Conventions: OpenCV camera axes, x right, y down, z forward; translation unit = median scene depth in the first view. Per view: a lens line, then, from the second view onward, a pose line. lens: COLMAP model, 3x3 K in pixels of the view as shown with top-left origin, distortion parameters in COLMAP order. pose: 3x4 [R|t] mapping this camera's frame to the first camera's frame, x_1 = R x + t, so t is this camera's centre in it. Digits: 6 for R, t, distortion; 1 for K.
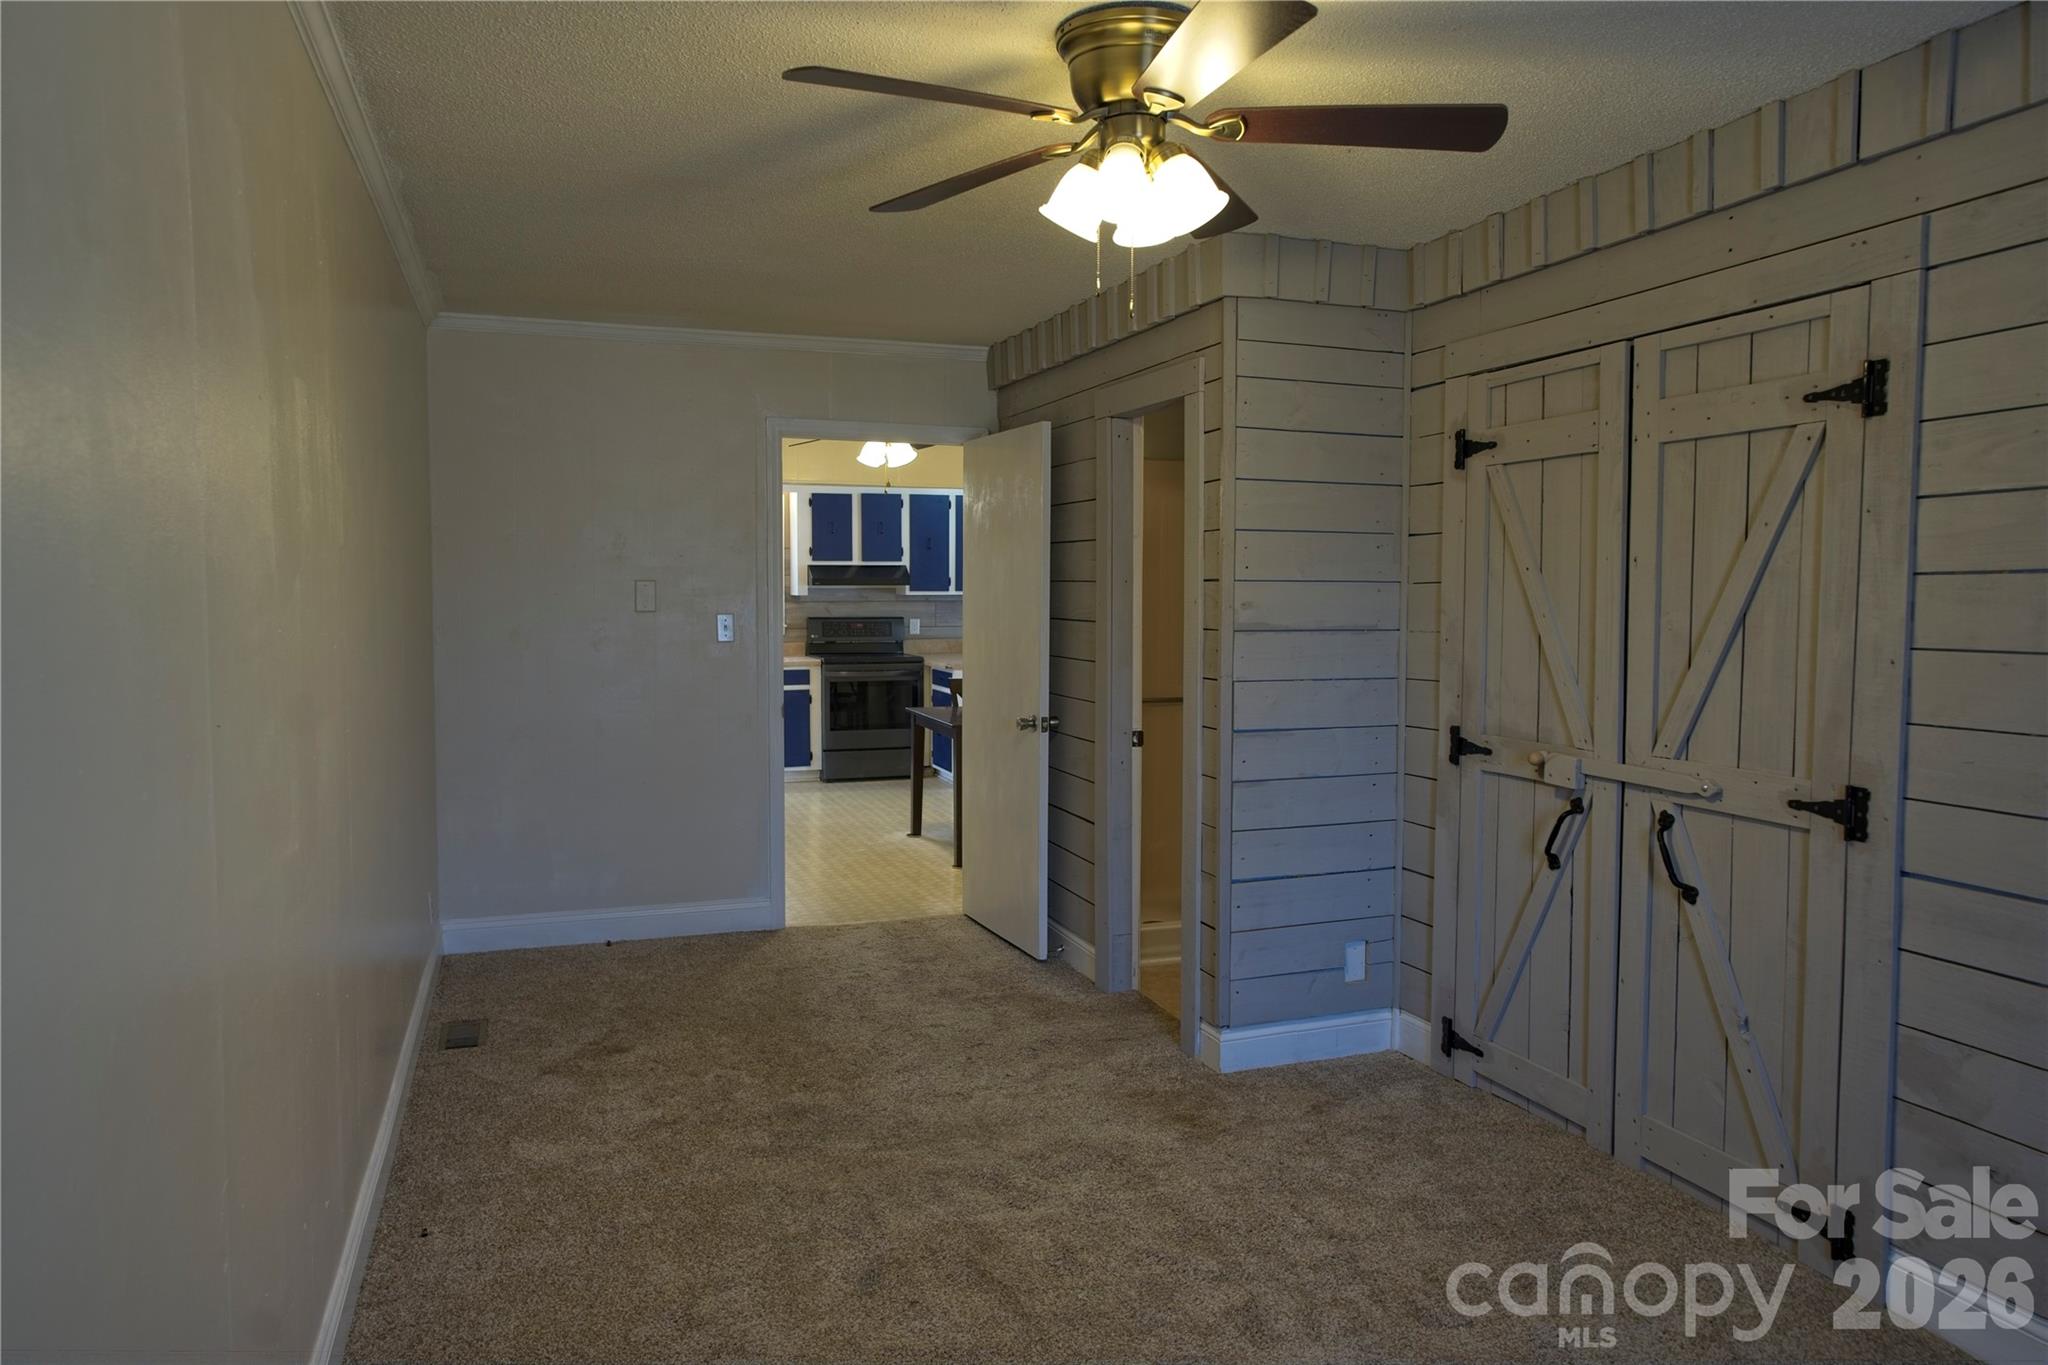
lens RADIAL K [[1365.2, 0, 1025.7], [0, 1365.2, 681.0], [0, 0, 1]] dist [-0.000043, 0.000001]
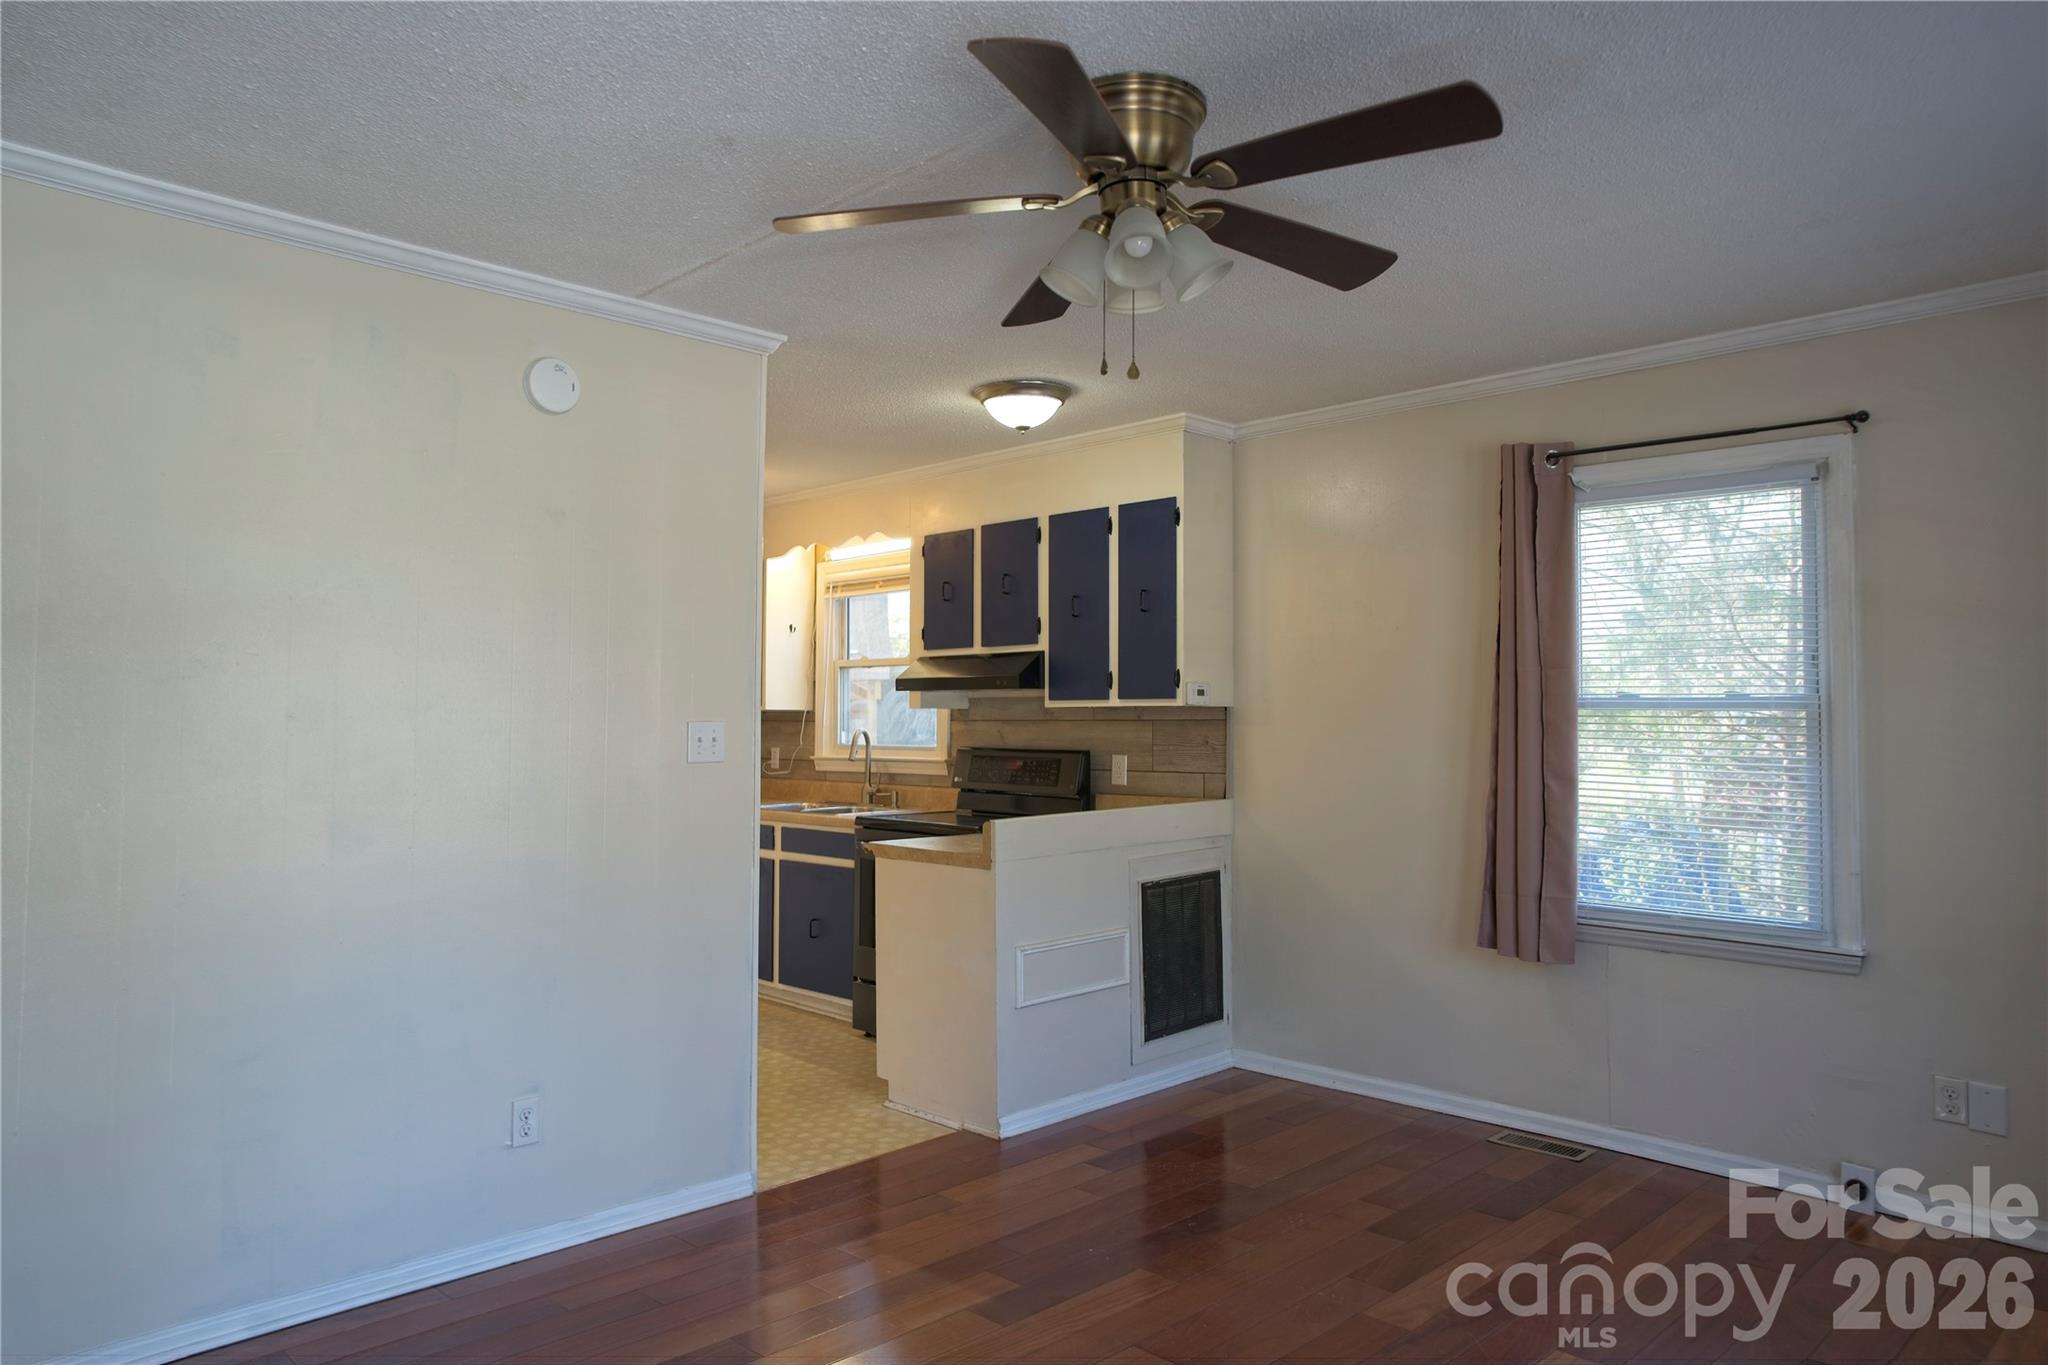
lens RADIAL K [[1365.2, 0, 1024.1], [0, 1365.2, 680.5], [0, 0, 1]] dist [-0.000043, 0.000001]
pose [[0.423356, -0.023803, -0.905650, 0.378938], [-0.052800, 0.997307, -0.050893, -0.046781], [0.904423, 0.069364, 0.420960, 0.775620]]
